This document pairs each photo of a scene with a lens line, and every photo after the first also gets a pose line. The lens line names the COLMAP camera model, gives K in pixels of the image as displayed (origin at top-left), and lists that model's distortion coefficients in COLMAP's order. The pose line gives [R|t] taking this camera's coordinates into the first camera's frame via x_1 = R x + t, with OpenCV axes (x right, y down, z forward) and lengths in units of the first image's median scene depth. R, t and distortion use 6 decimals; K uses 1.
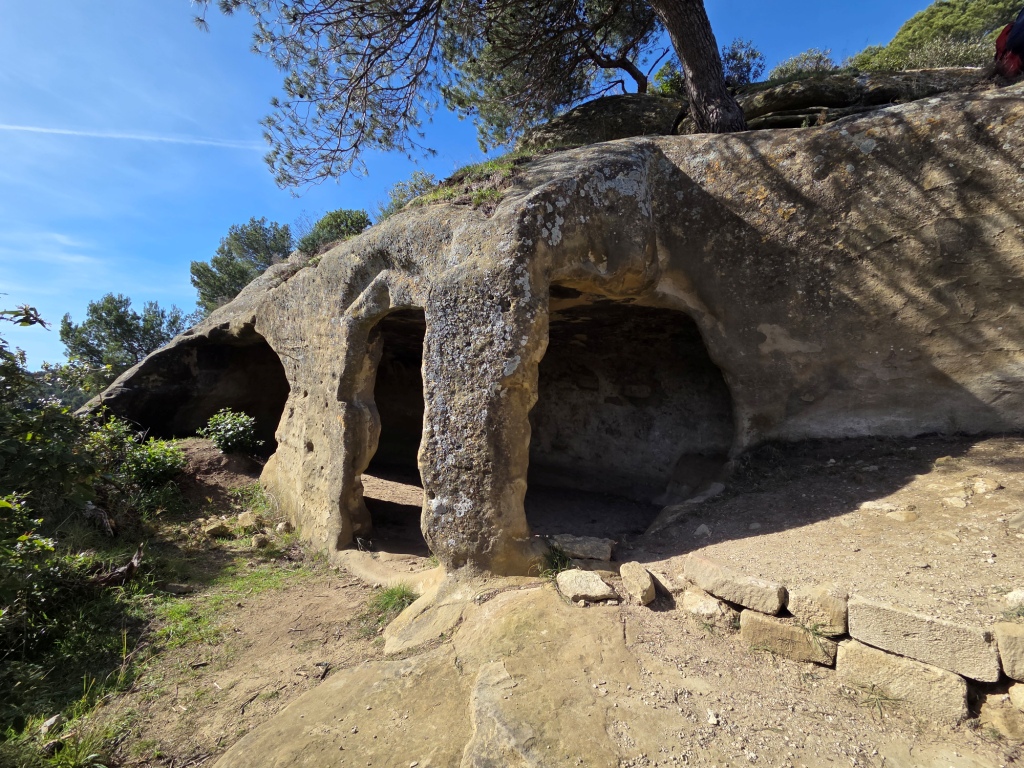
lens RADIAL K [[407.8, 0, 507.4], [0, 407.8, 378.9], [0, 0, 1]] dist [0.002082, -0.002009]
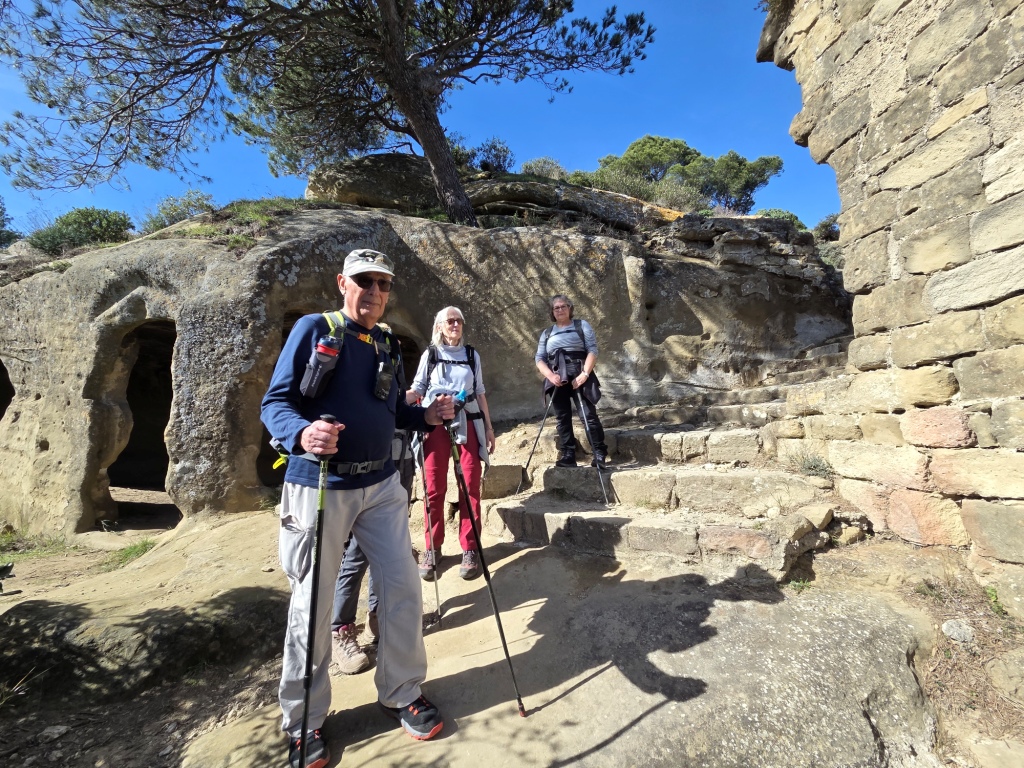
lens RADIAL K [[407.8, 0, 507.4], [0, 407.8, 378.9], [0, 0, 1]] dist [0.002082, -0.002009]
pose [[0.912051, 0.019758, 0.409600, 0.198402], [0.001659, 0.998653, -0.051869, 0.068742], [-0.410072, 0.047987, 0.910790, -0.532554]]
